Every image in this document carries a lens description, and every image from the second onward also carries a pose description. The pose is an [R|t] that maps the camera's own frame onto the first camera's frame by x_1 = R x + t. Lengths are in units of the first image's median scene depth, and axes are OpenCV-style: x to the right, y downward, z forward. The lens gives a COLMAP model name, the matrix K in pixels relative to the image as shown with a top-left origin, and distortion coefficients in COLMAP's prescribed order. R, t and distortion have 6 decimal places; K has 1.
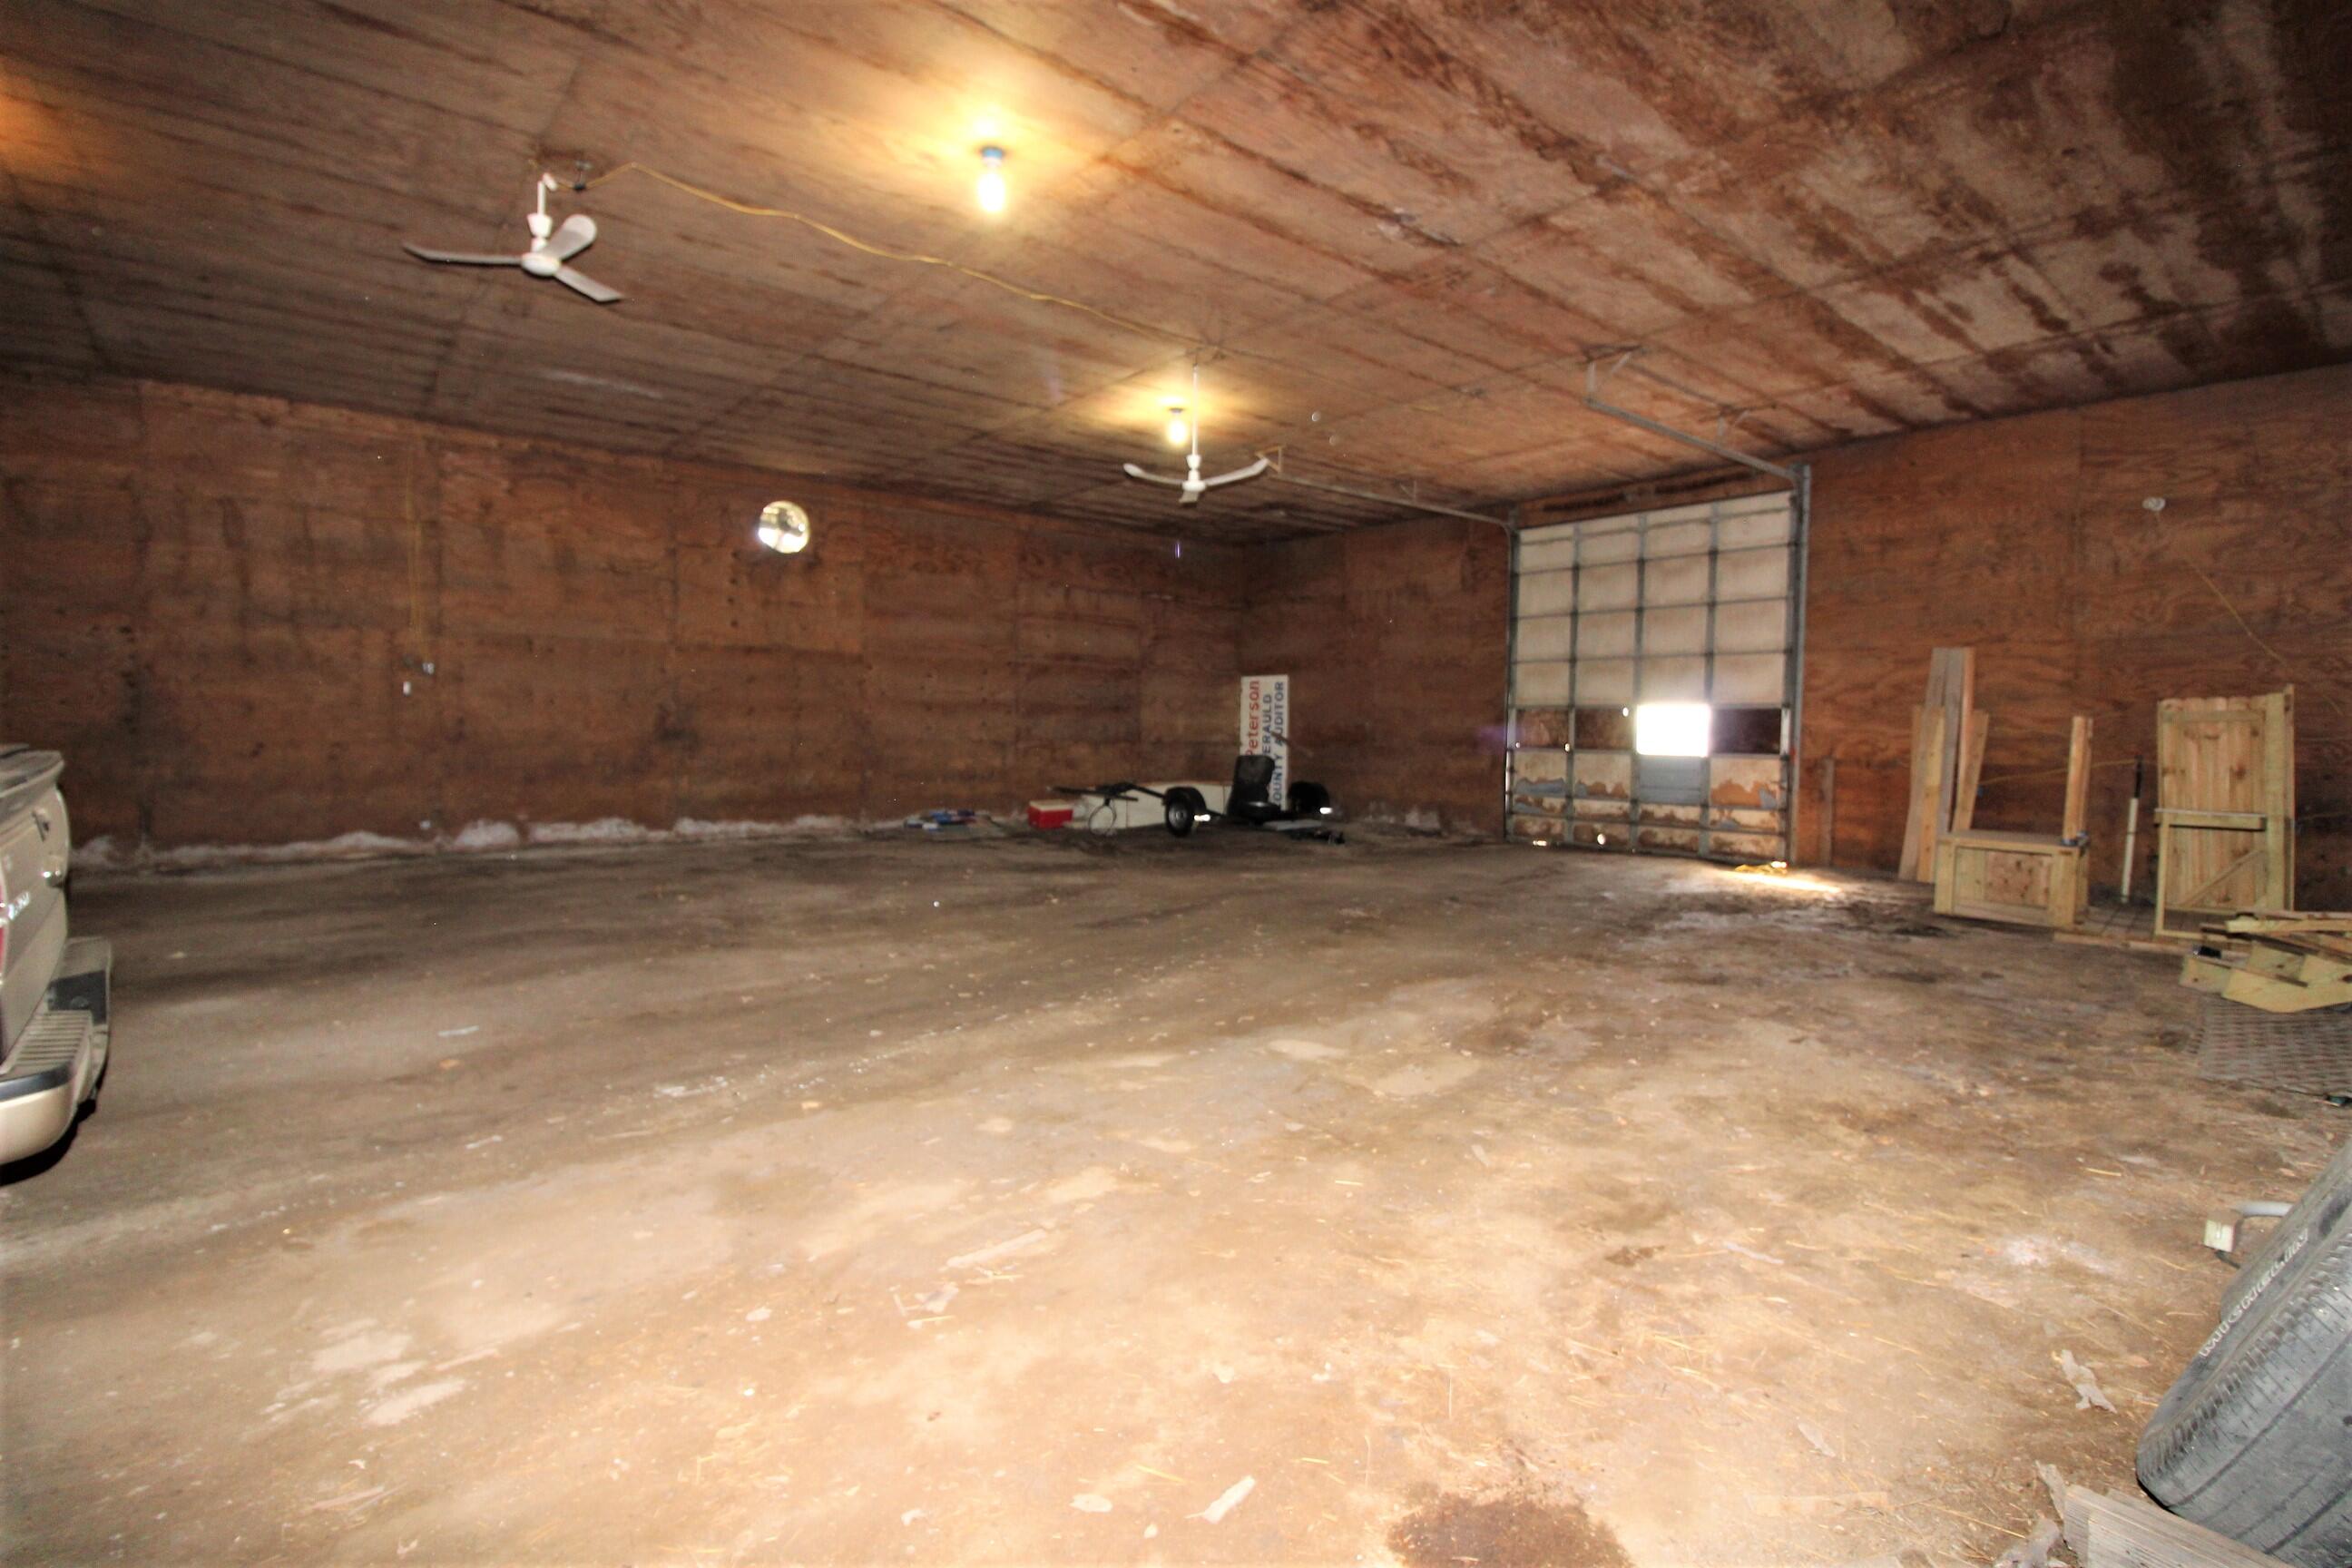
lens RADIAL K [[1080.5, 0, 1185.7], [0, 1080.5, 783.5], [0, 0, 1]] dist [-0.026418, -0.000109]
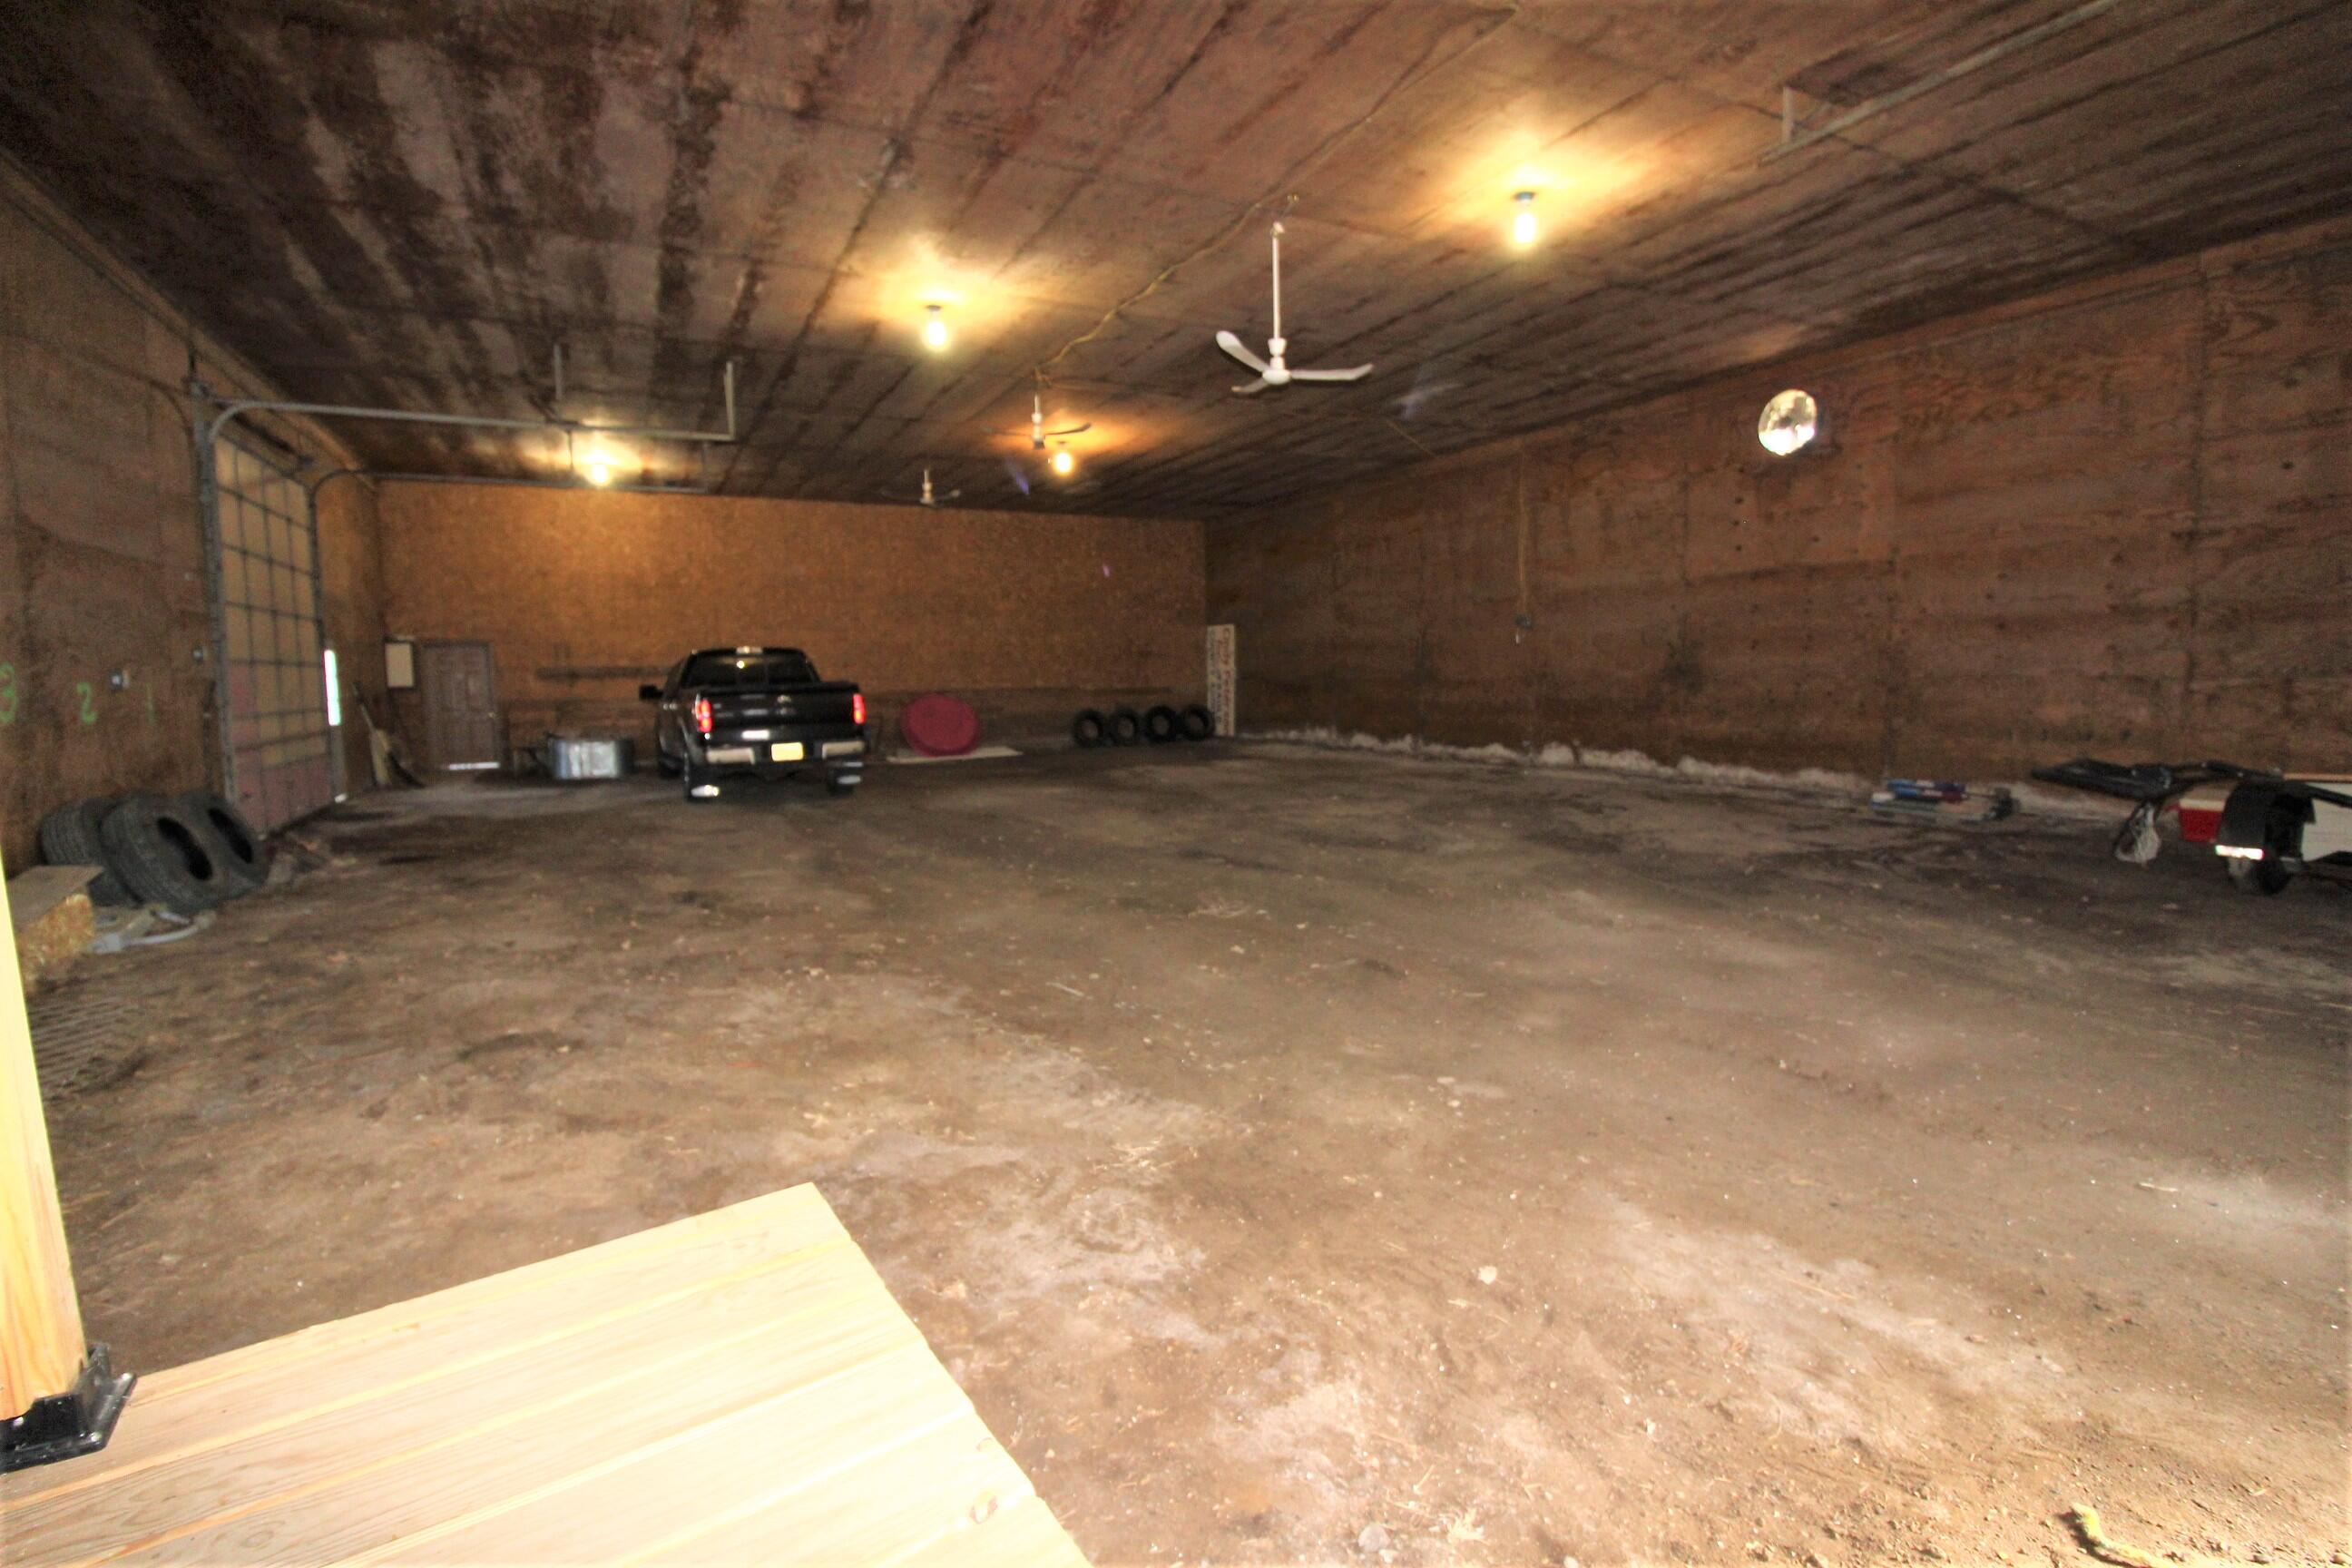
lens RADIAL K [[1084.7, 0, 1177.9], [0, 1084.7, 760.4], [0, 0, 1]] dist [-0.000166, -0.013780]
pose [[-0.224082, 0.069799, -0.972068, 0.604137], [-0.037020, 0.996102, 0.080058, -0.027005], [0.973867, 0.053926, -0.220624, 0.775969]]
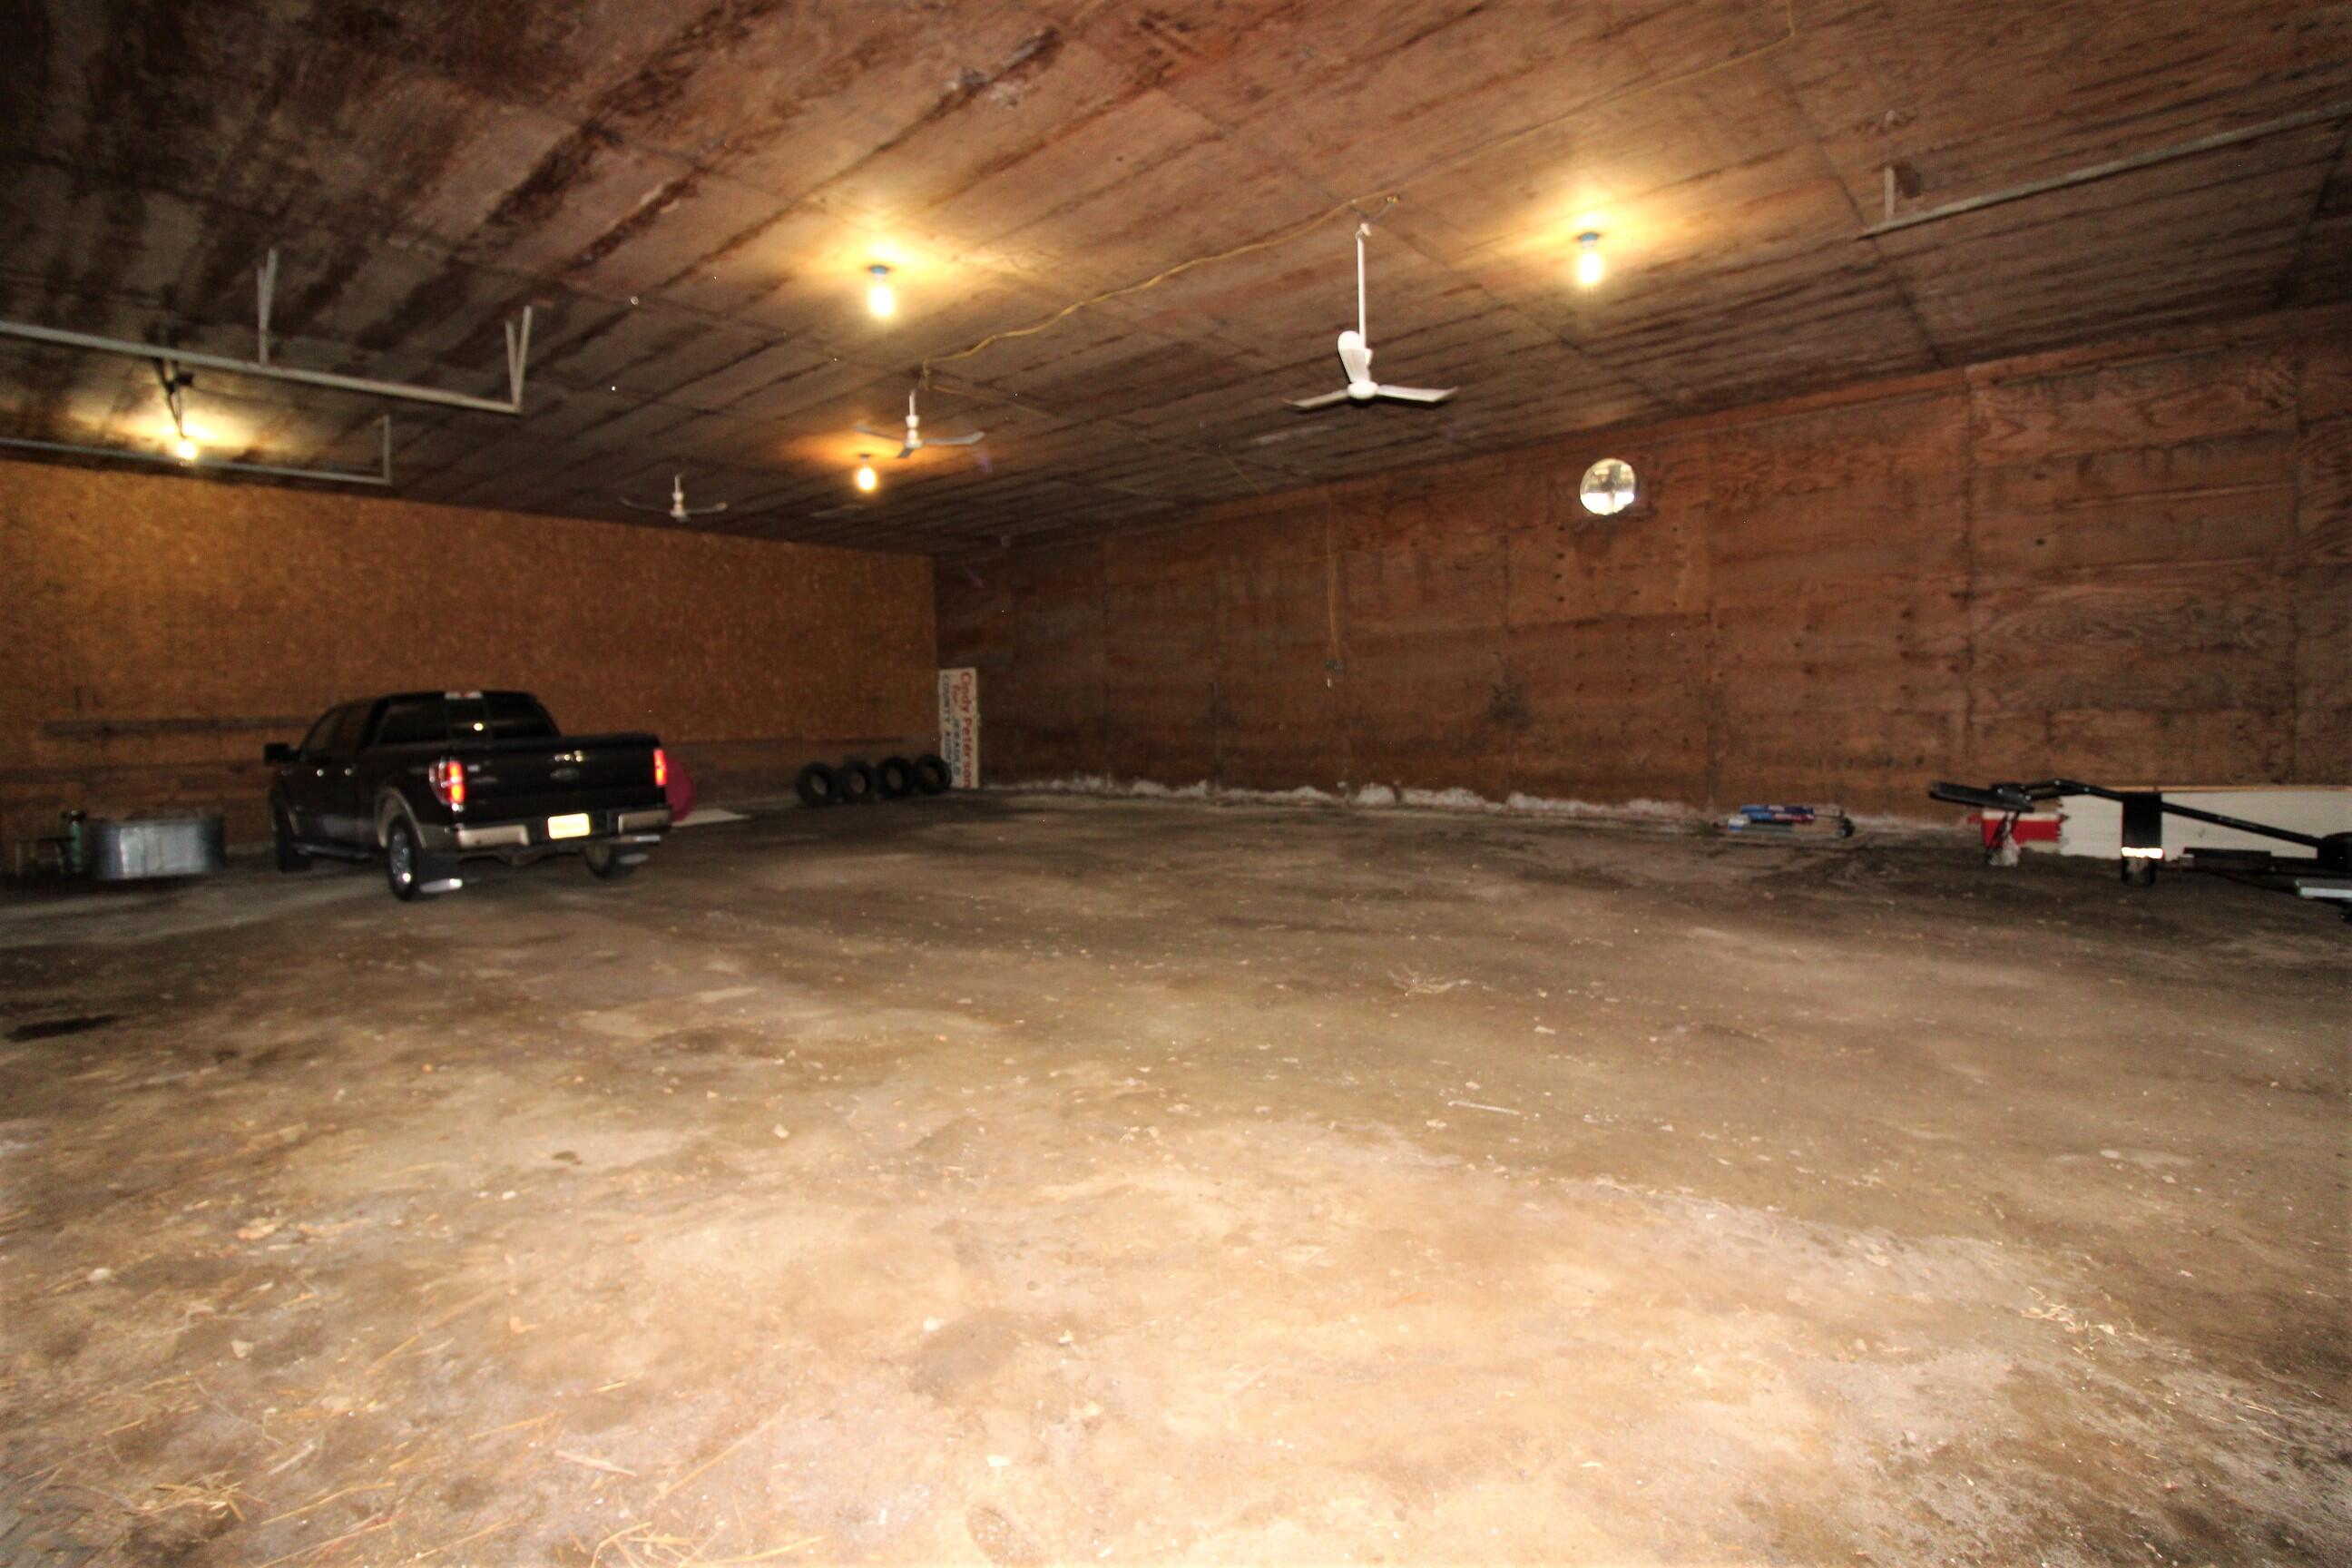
lens RADIAL K [[1084.7, 0, 1177.9], [0, 1084.7, 760.4], [0, 0, 1]] dist [-0.000166, -0.013780]
pose [[0.154255, 0.027174, -0.987657, 0.528287], [-0.024246, 0.999425, 0.023711, -0.016345], [0.987733, 0.020289, 0.154826, 0.518346]]
